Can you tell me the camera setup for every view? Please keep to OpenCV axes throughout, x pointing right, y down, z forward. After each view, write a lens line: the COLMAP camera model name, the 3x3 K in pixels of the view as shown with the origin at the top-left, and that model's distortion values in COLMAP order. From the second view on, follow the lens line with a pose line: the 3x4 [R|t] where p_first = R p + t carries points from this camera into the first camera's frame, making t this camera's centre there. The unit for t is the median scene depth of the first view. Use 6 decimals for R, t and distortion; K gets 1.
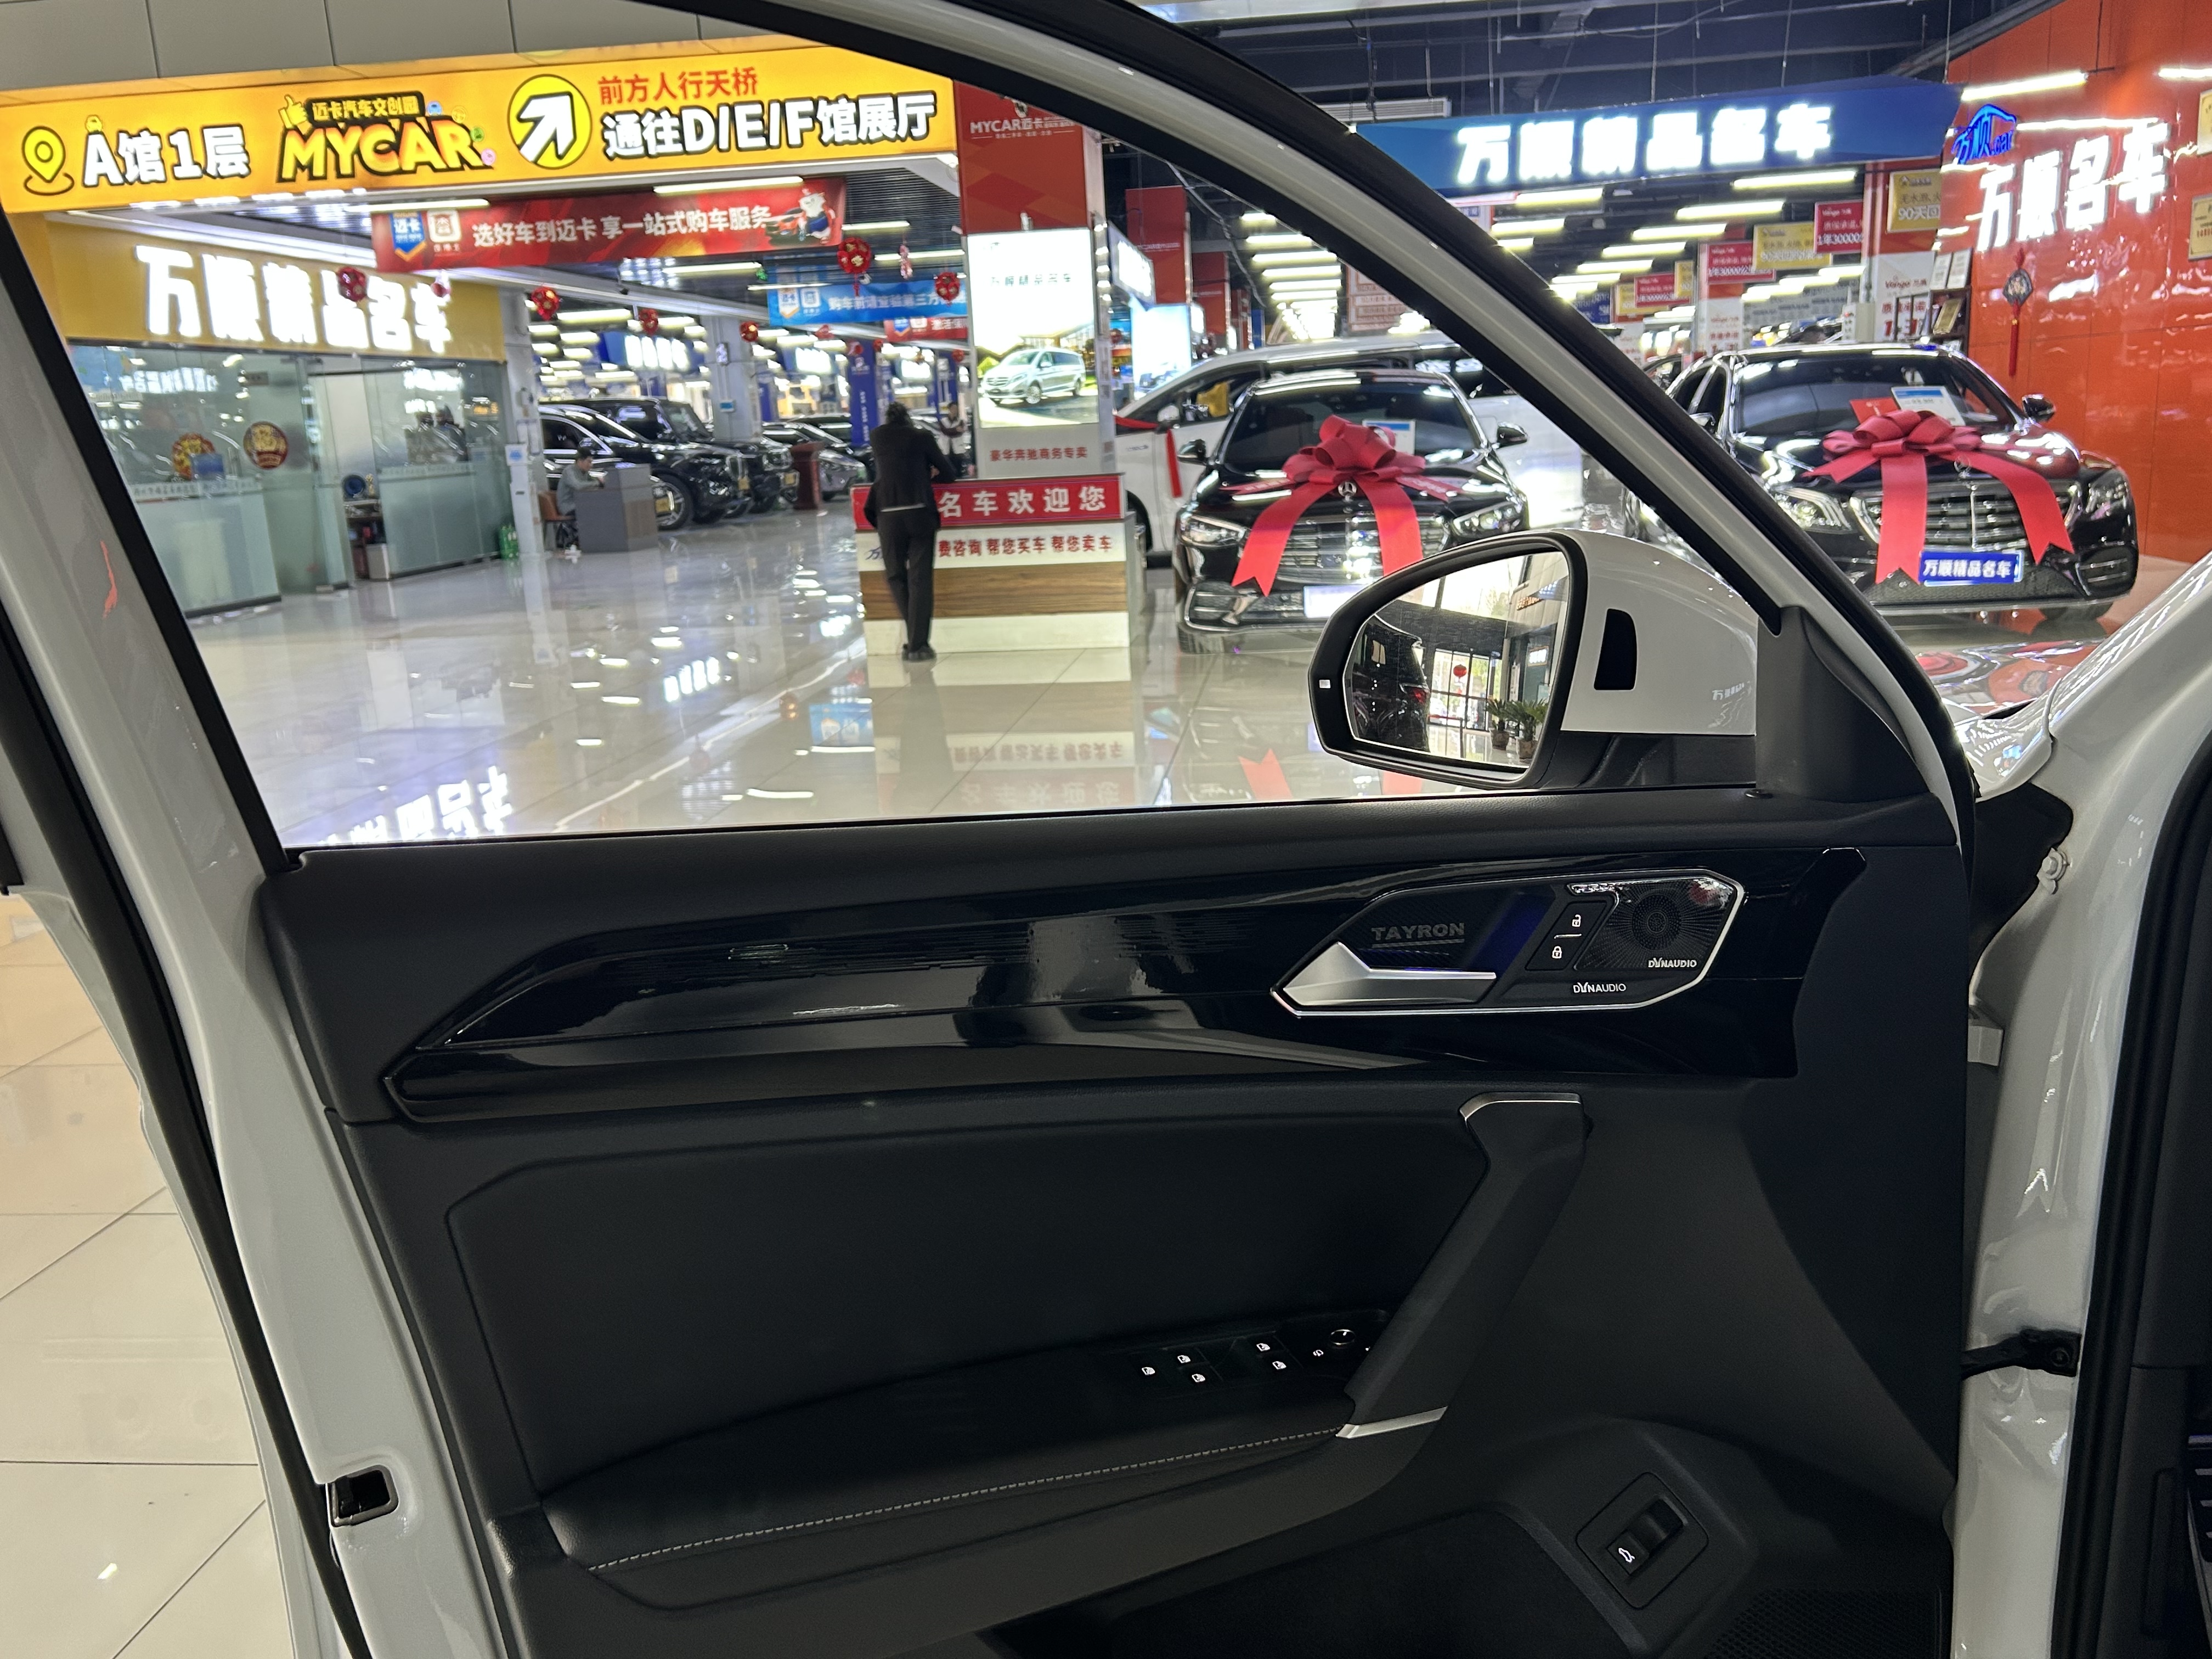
lens RADIAL K [[1829.9, 0, 1109.5], [0, 1829.9, 821.7], [0, 0, 1]] dist [0.060067, -0.057871]
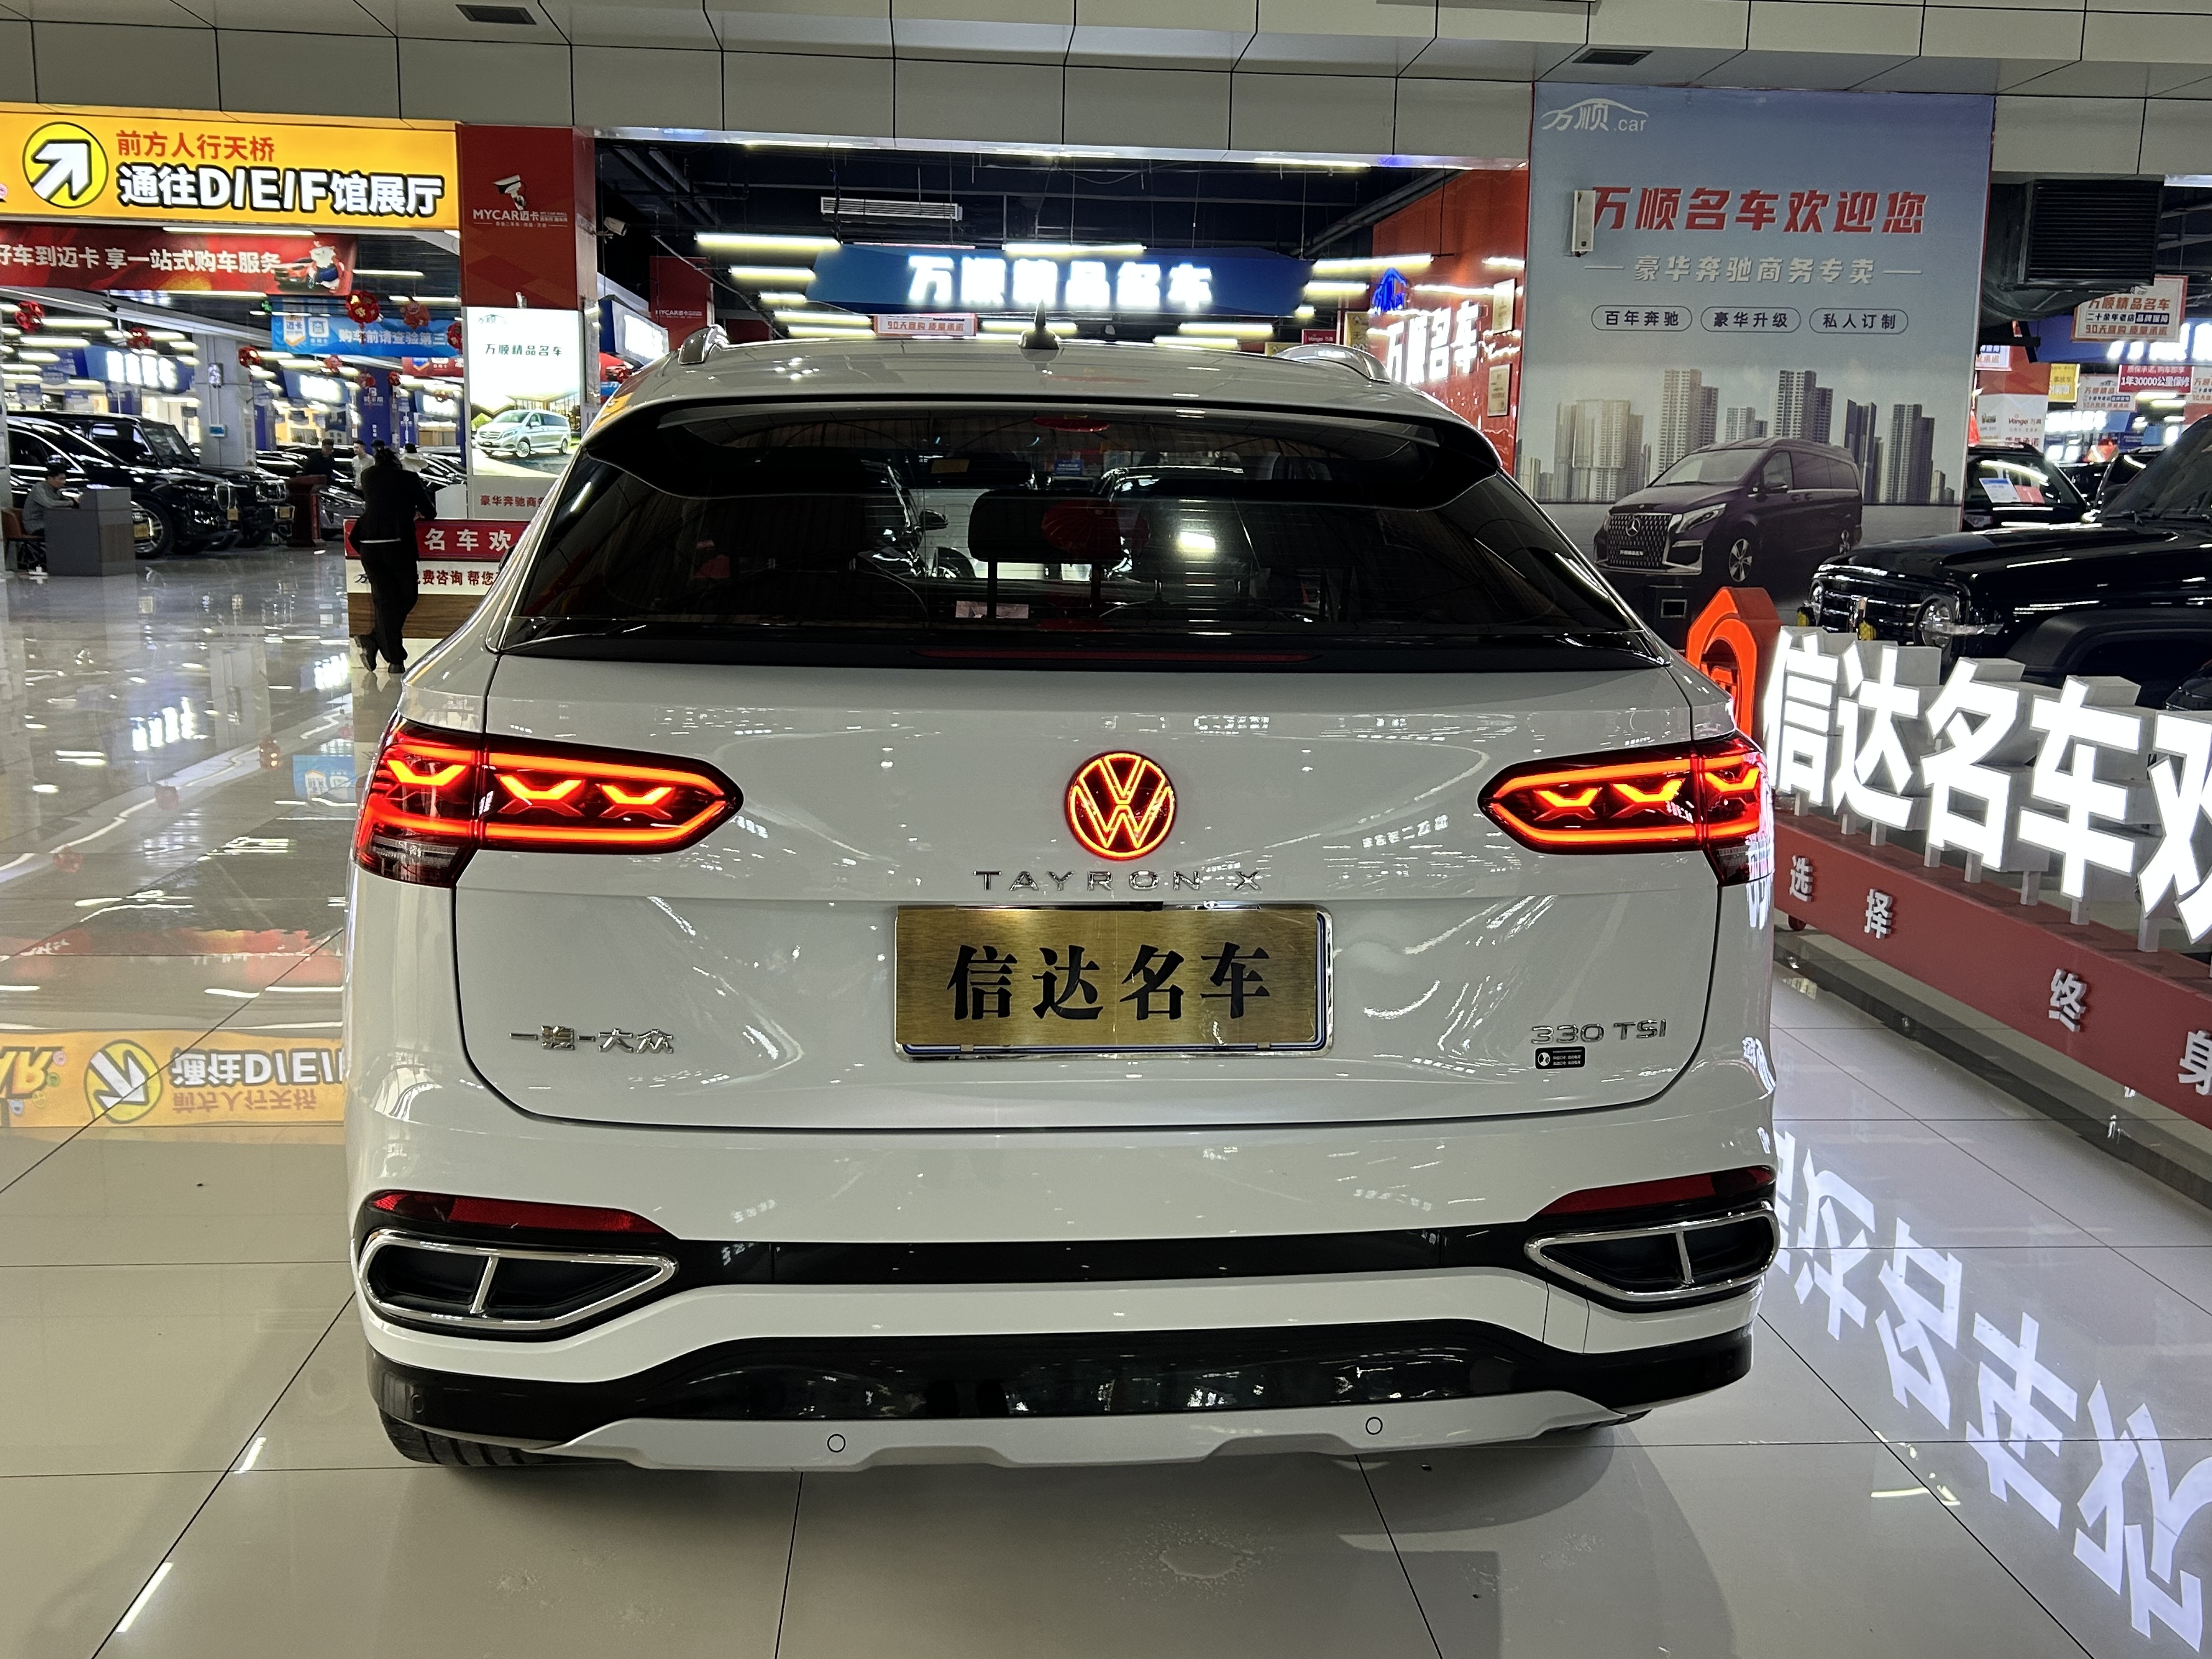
lens RADIAL K [[2137.2, 0, 1105.7], [0, 2137.2, 815.4], [0, 0, 1]] dist [0.052238, -0.016566]
pose [[0.979588, 0.039737, 0.197049, 0.053544], [-0.026887, 0.997359, -0.067465, 0.064161], [-0.199210, 0.060790, 0.978070, -0.316416]]
